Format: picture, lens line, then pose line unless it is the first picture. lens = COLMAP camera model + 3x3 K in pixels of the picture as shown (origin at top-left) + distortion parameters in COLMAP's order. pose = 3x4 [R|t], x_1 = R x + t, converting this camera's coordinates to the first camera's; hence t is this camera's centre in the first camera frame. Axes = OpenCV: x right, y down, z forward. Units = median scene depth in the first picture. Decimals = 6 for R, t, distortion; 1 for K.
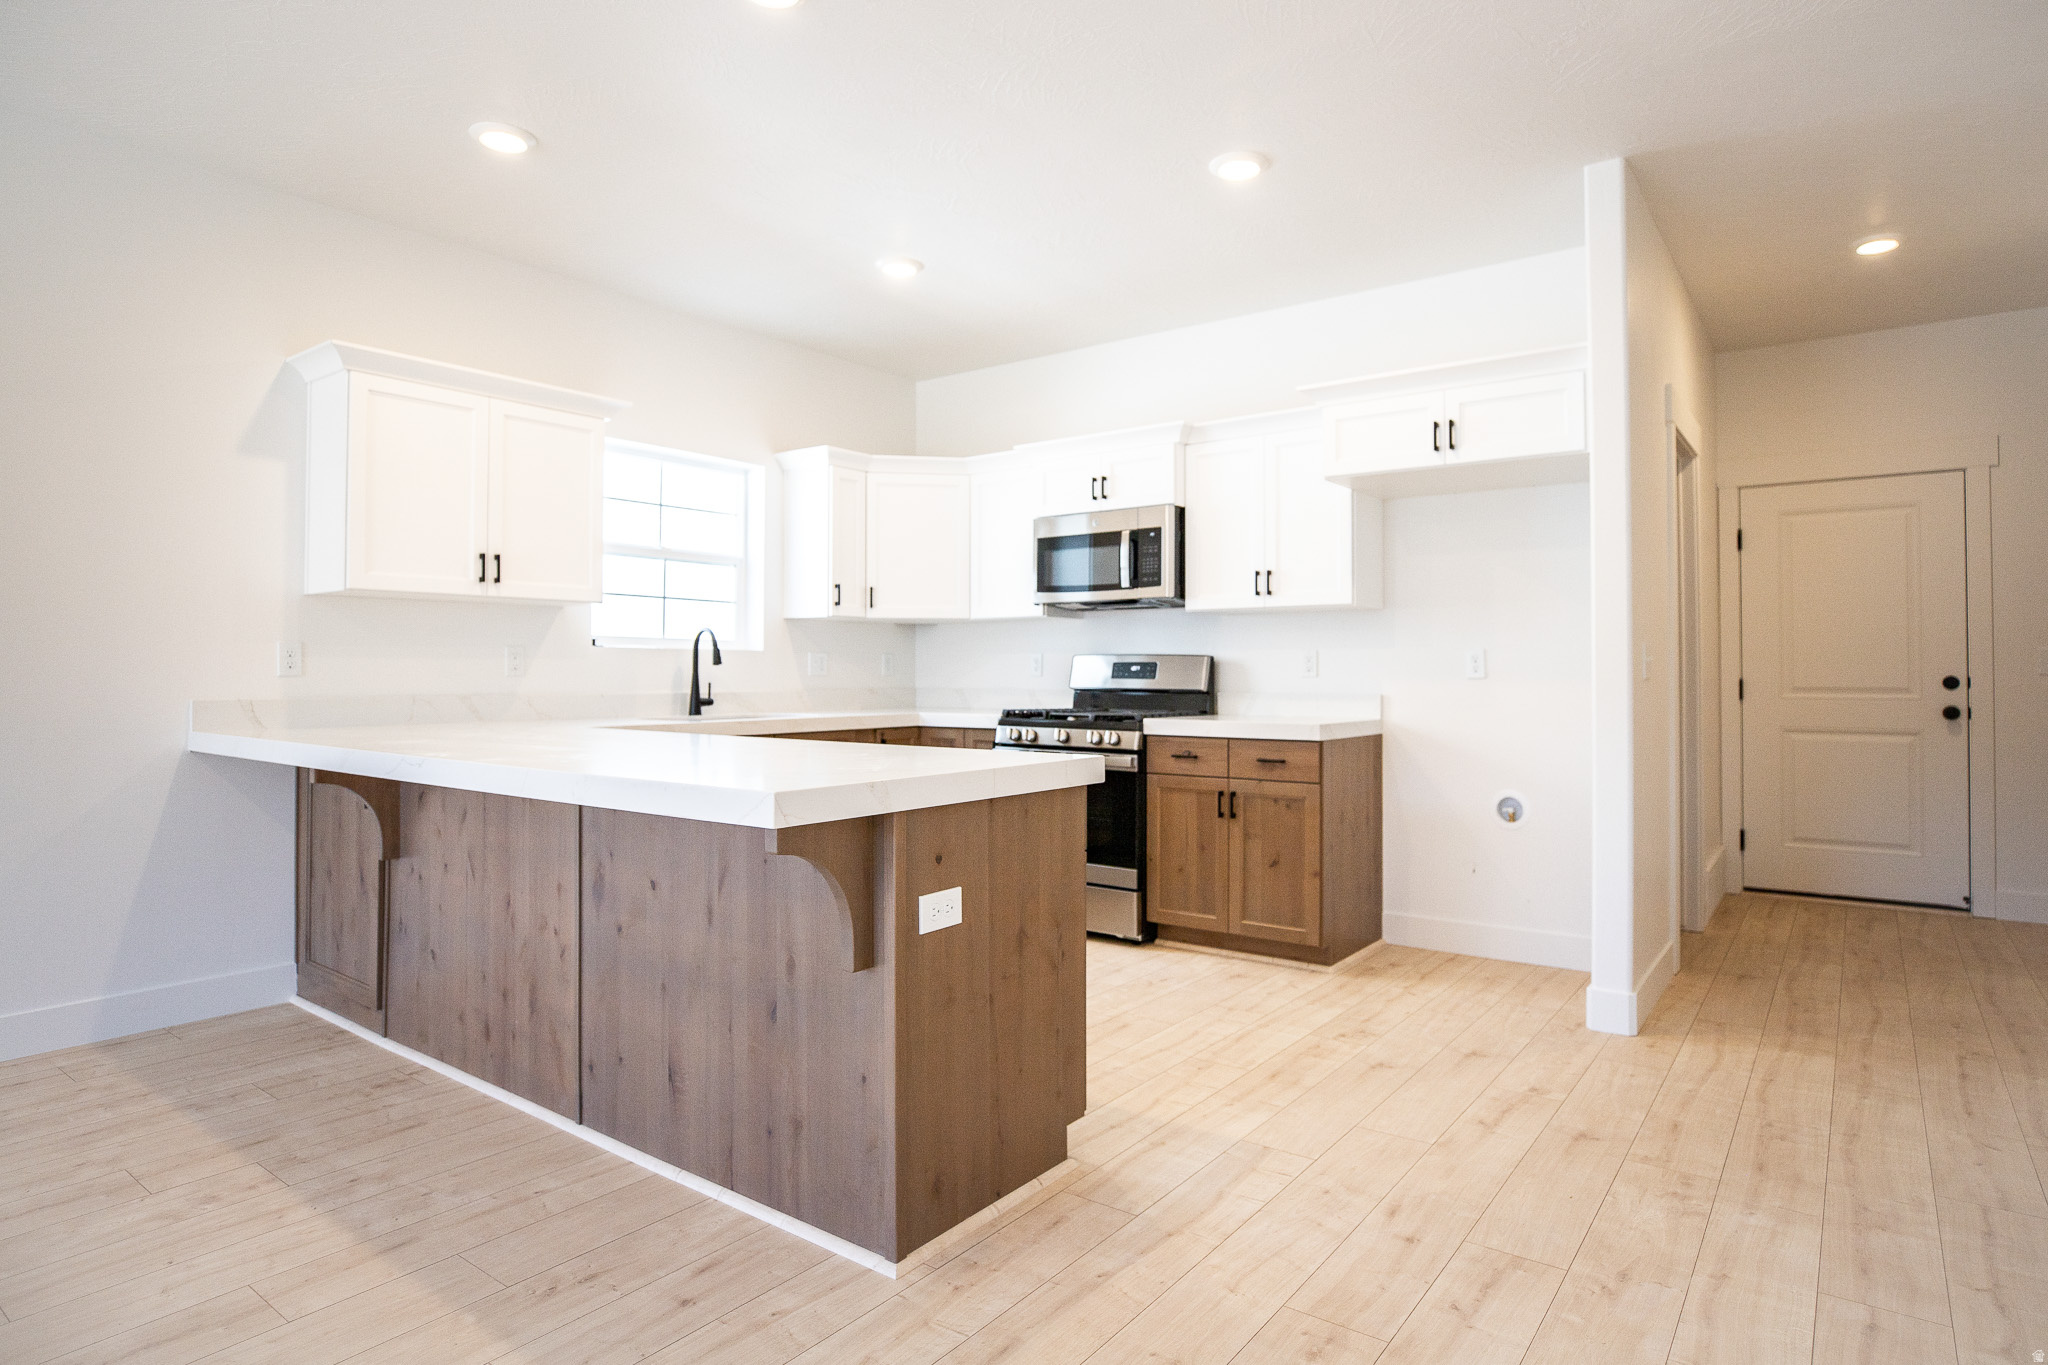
lens RADIAL K [[1131.8, 0, 1026.2], [0, 1131.8, 685.1], [0, 0, 1]] dist [-0.000587, -0.000430]
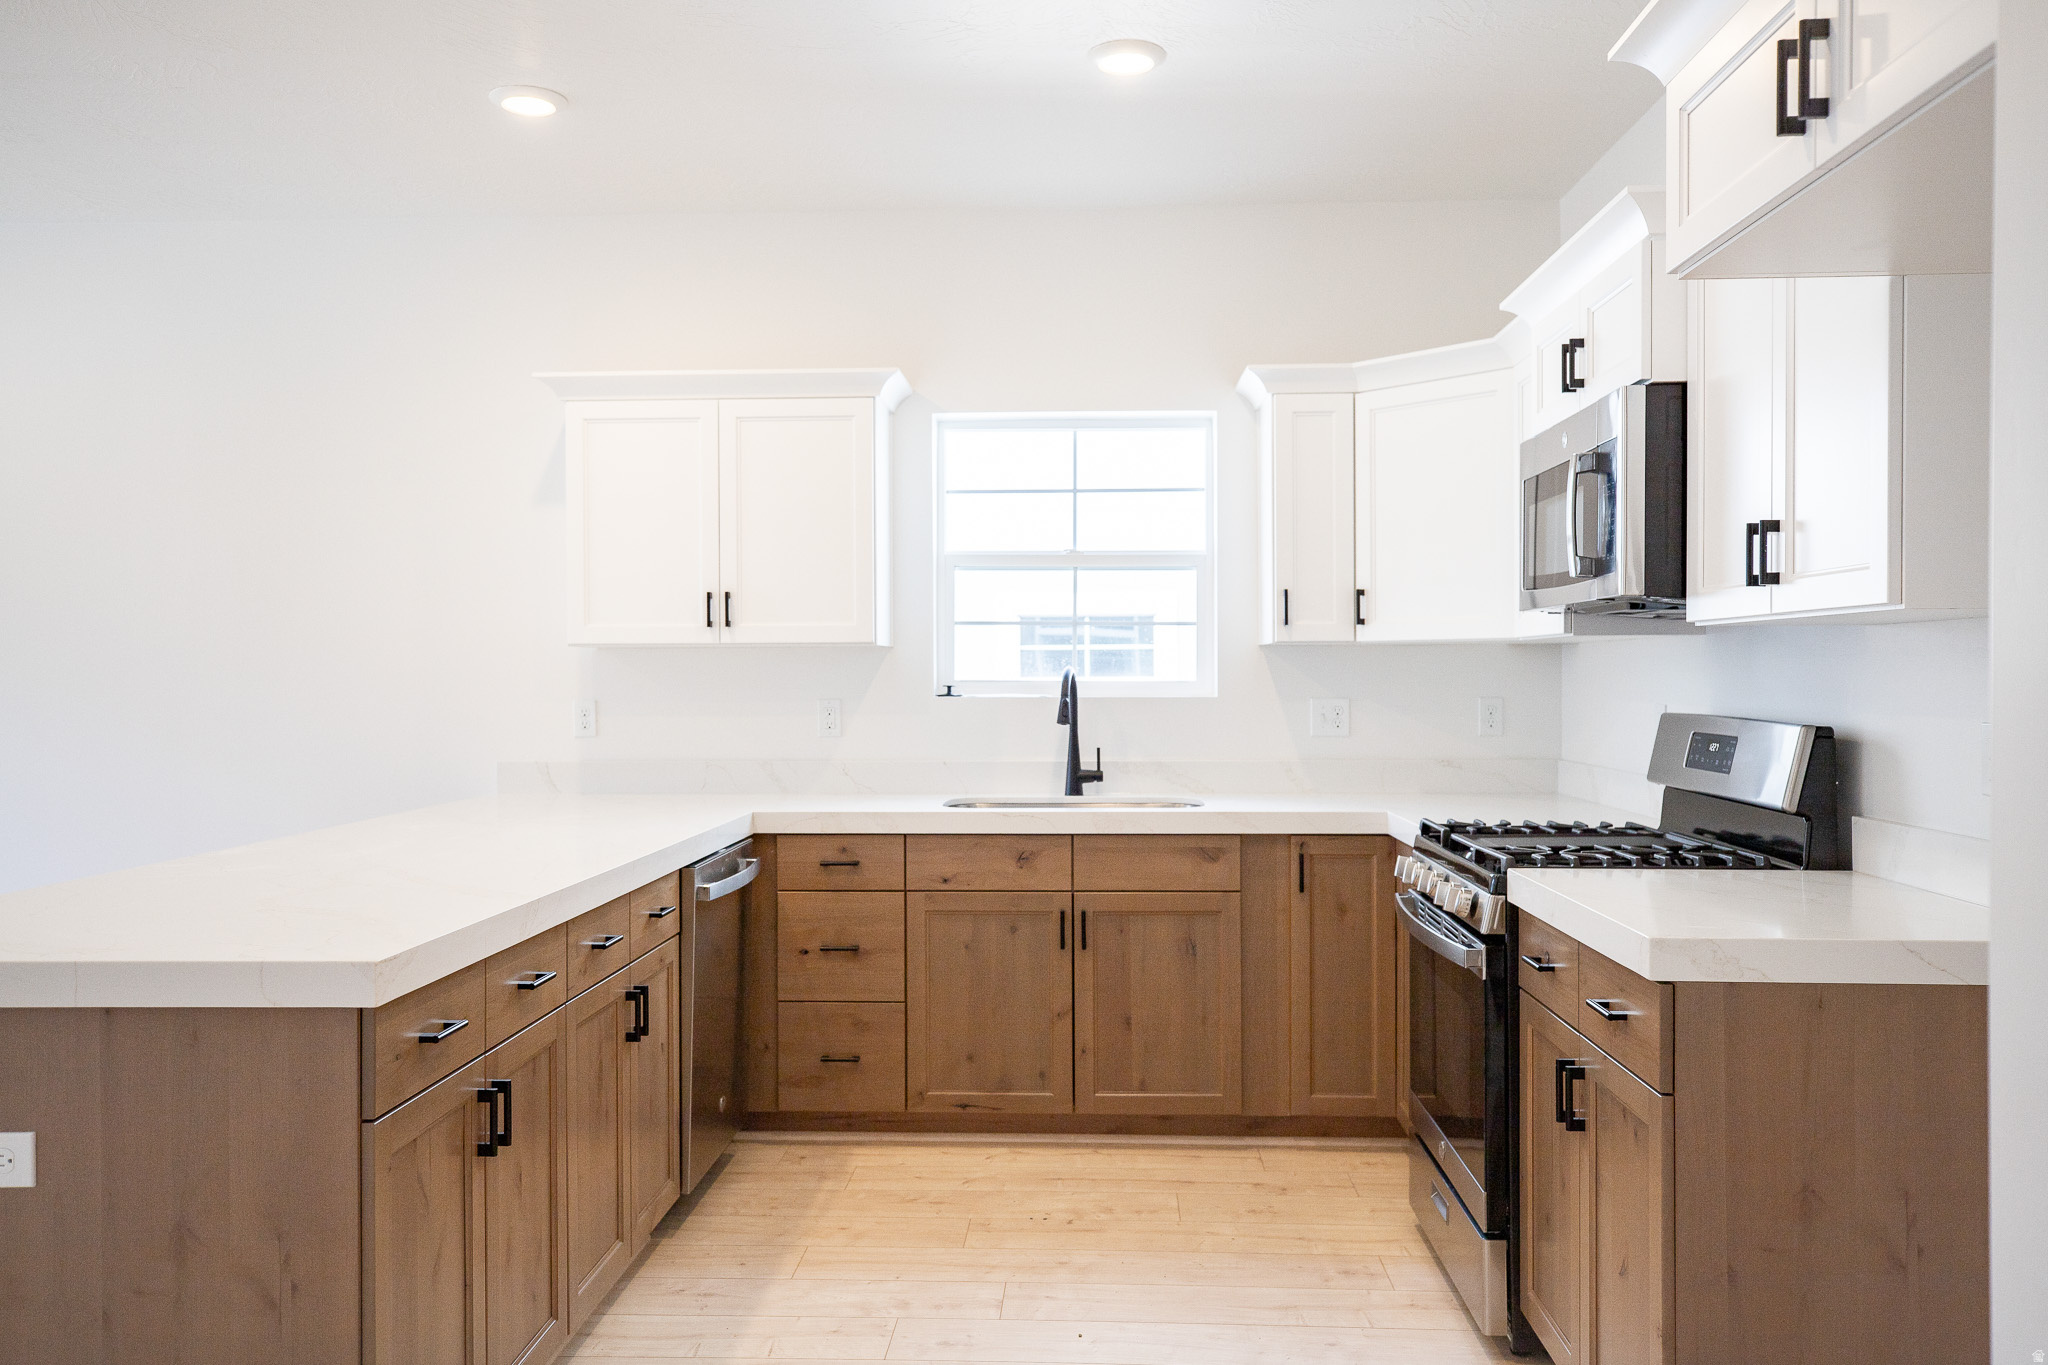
lens RADIAL K [[1590.0, 0, 1026.0], [0, 1590.0, 675.0], [0, 0, 1]] dist [0.026252, 0.007834]
pose [[0.559211, -0.002904, -0.829020, 0.508889], [-0.002929, 0.999981, -0.005478, -0.042342], [0.829020, 0.005492, 0.559192, 0.457438]]
